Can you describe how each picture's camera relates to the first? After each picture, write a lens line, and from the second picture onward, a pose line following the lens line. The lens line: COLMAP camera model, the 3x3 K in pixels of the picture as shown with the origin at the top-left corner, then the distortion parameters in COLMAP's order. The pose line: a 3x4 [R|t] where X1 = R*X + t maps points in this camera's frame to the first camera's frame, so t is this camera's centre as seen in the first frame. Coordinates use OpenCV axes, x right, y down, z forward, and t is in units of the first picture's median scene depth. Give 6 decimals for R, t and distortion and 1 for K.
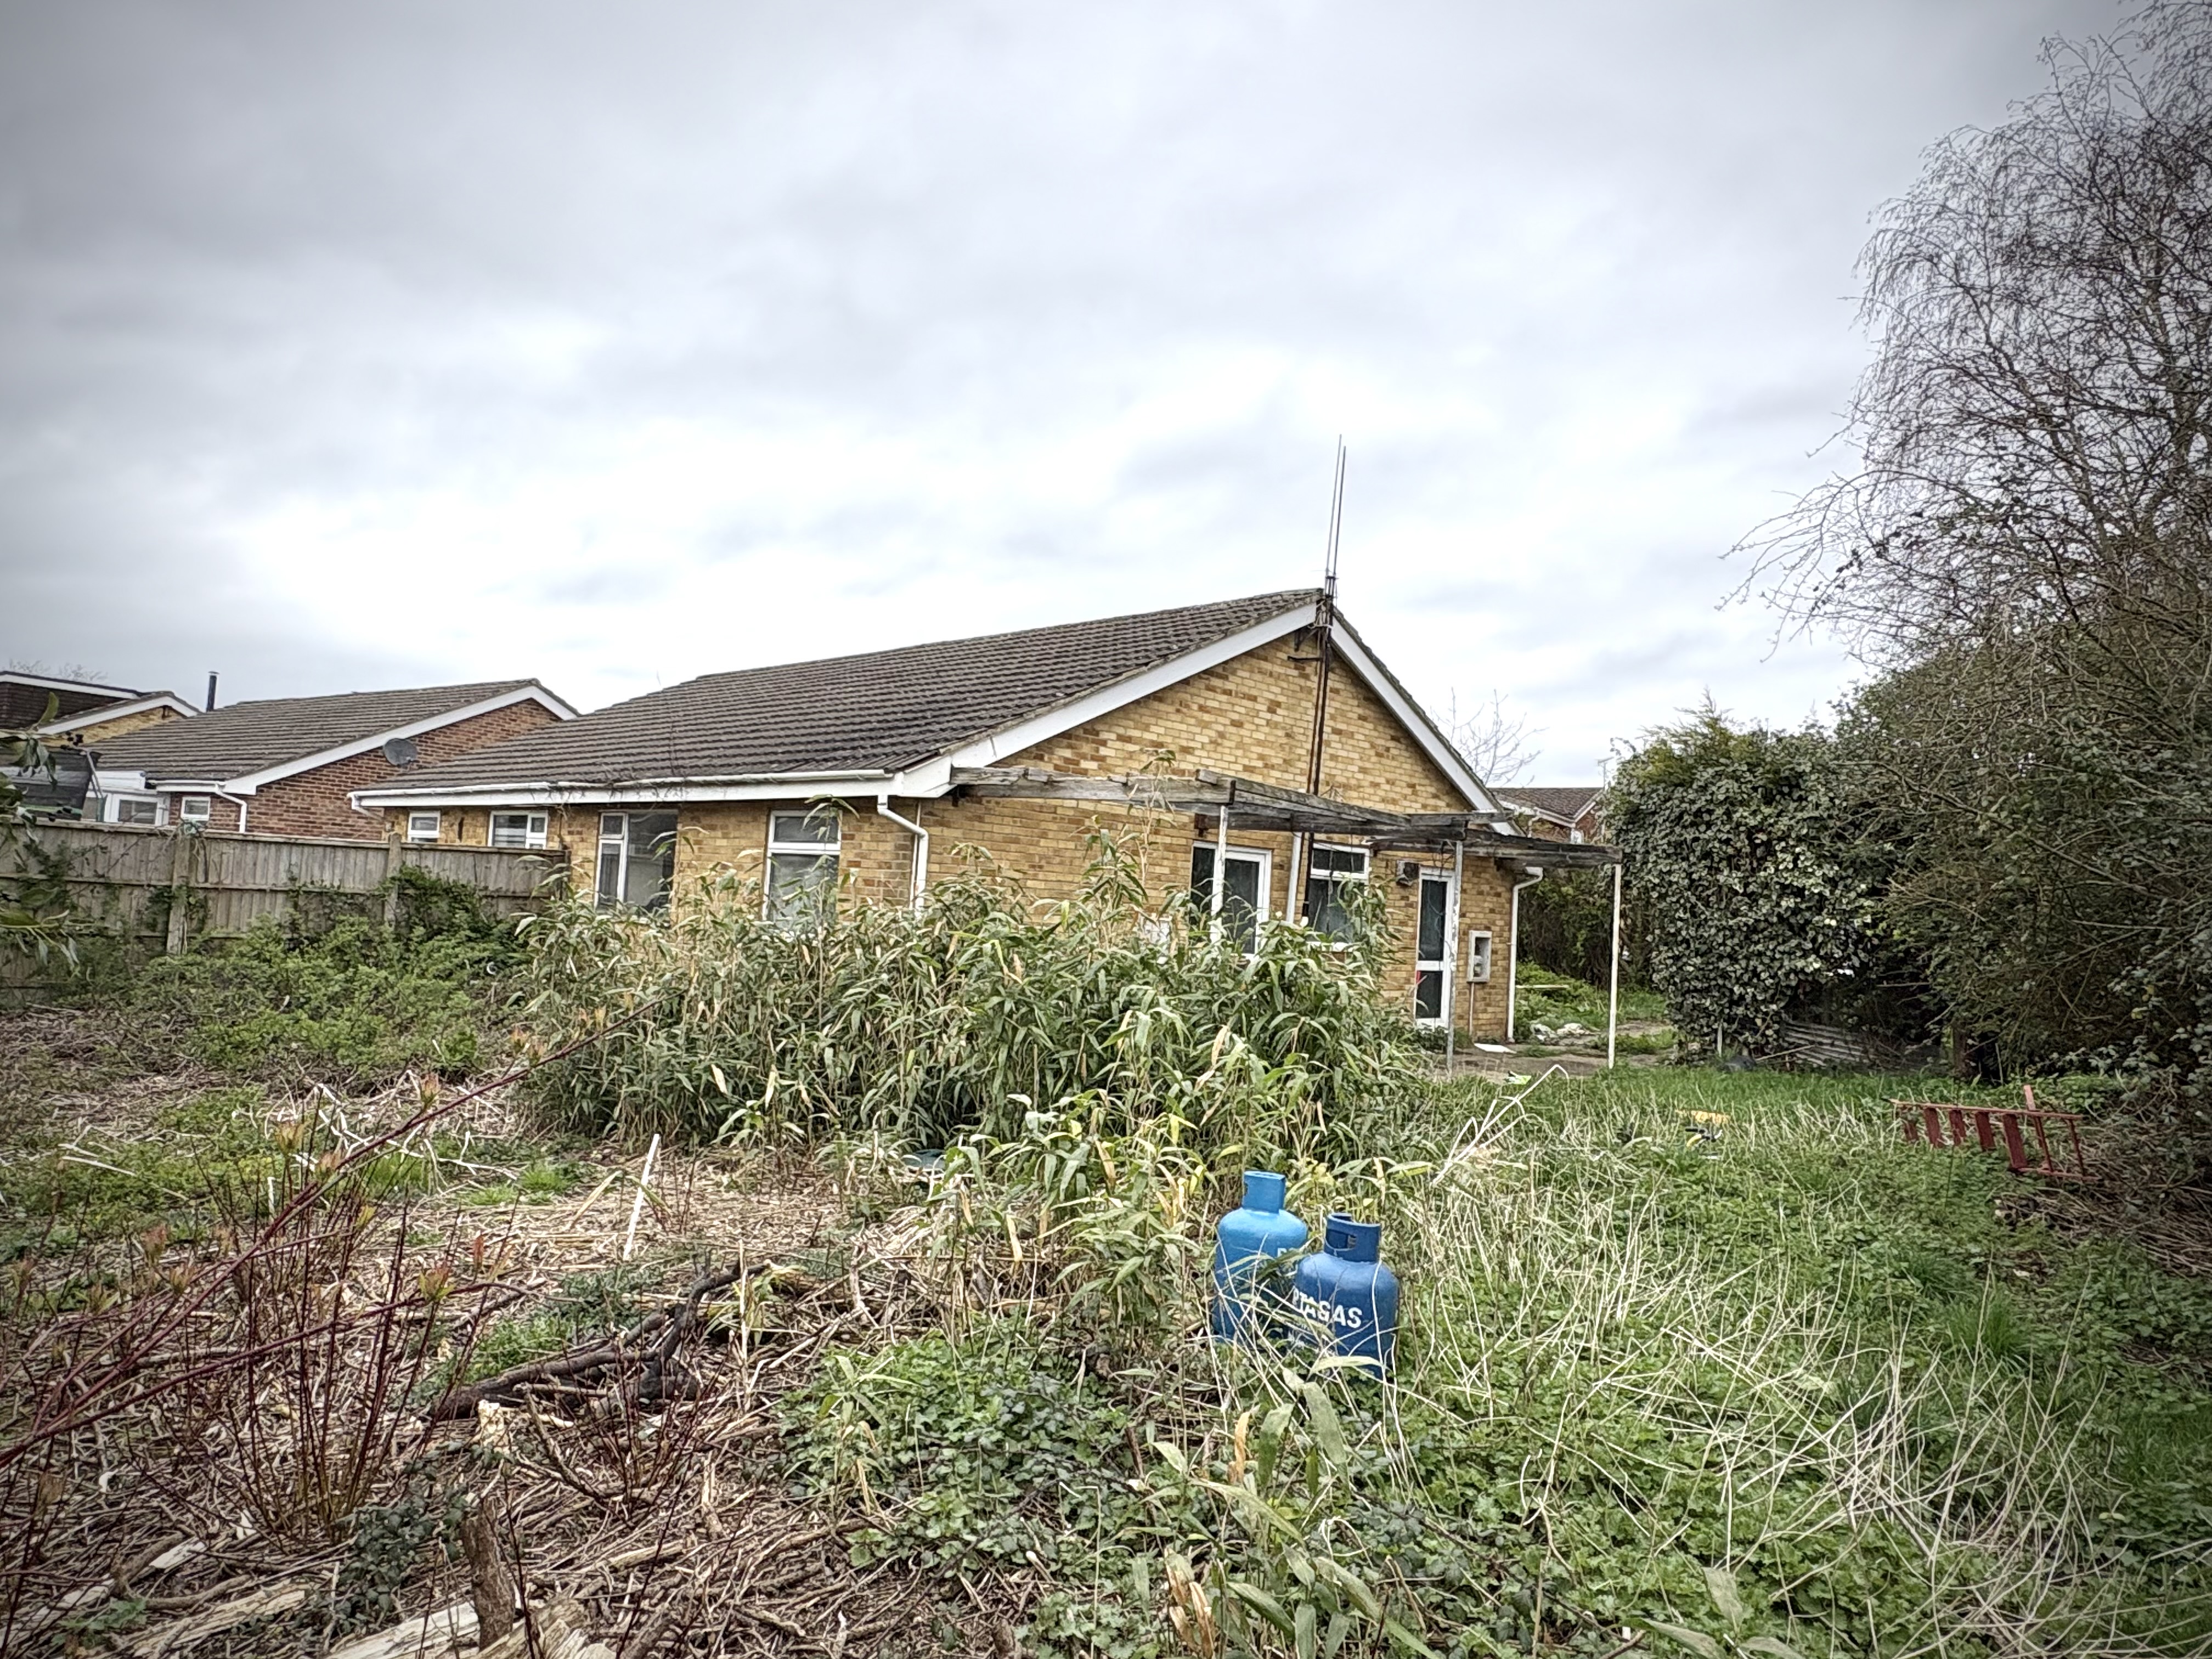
lens RADIAL K [[1311.2, 0, 1107.2], [0, 1311.2, 831.0], [0, 0, 1]] dist [-0.024263, -0.000898]
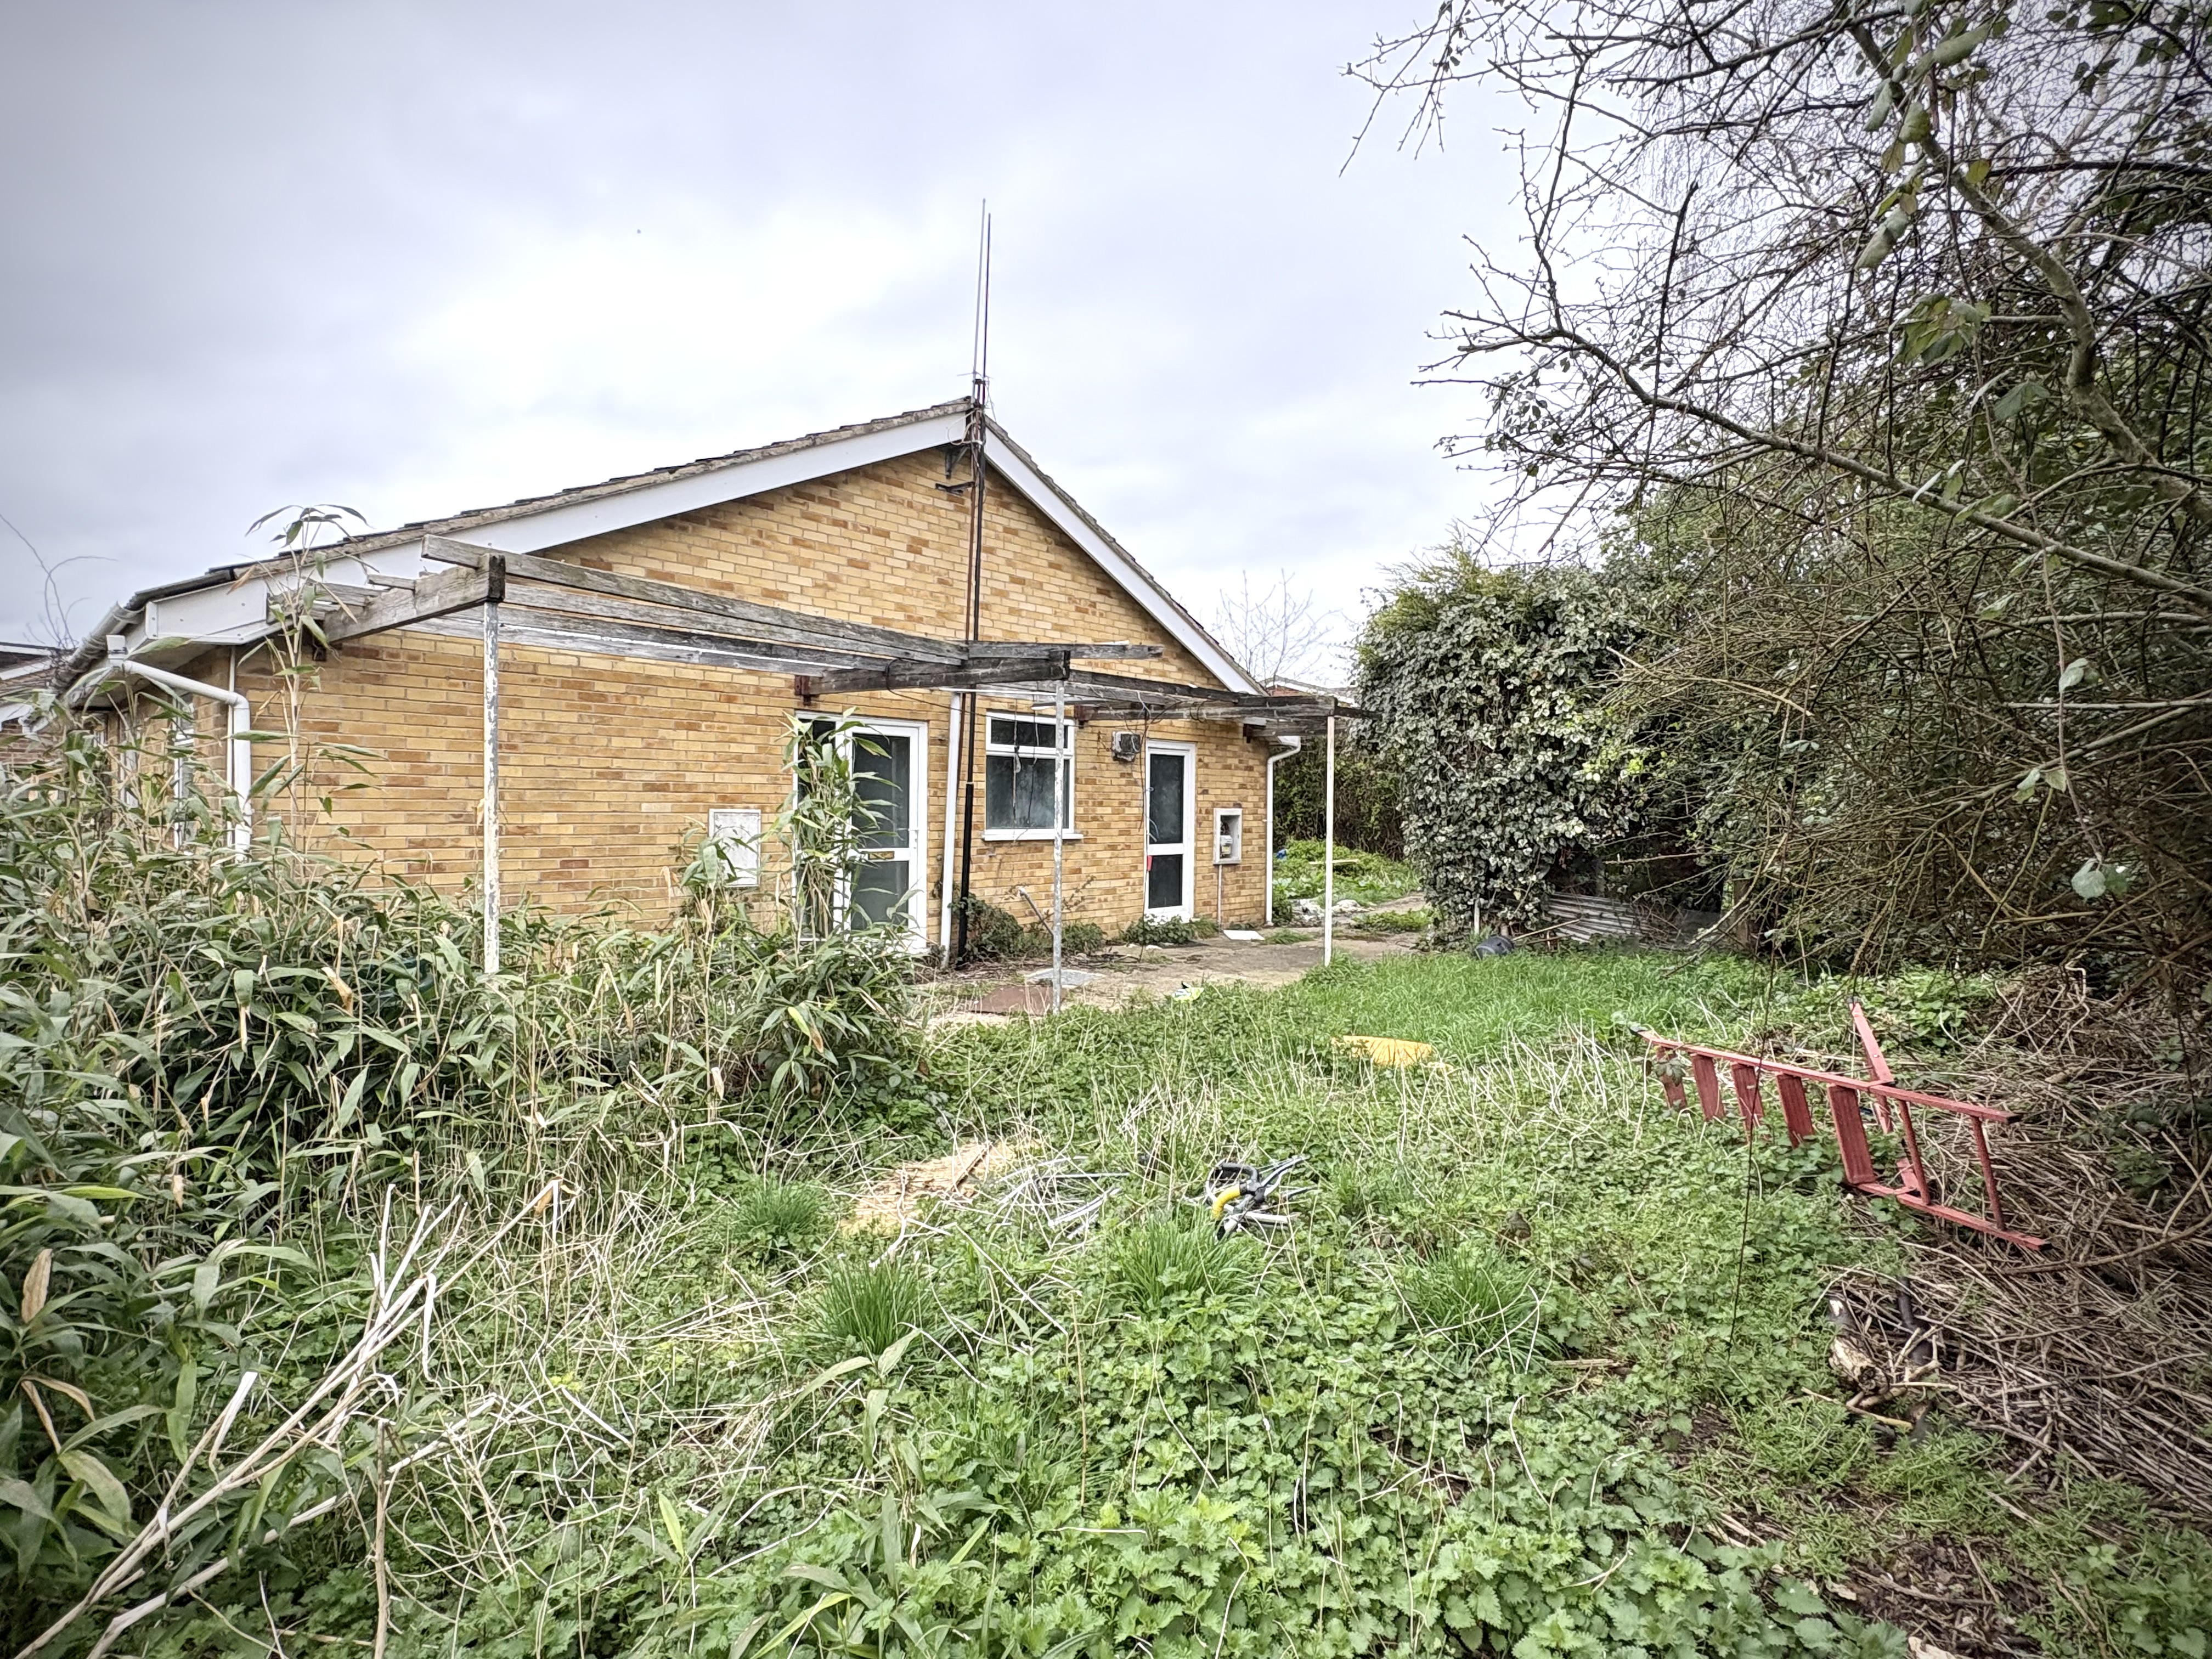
lens RADIAL K [[1092.5, 0, 1104.5], [0, 1092.5, 825.9], [0, 0, 1]] dist [0.000336, 0.000209]
pose [[0.997249, -0.051194, 0.053601, 0.185977], [0.046948, 0.995872, 0.077683, 0.029584], [-0.057357, -0.074952, 0.995536, 0.287220]]
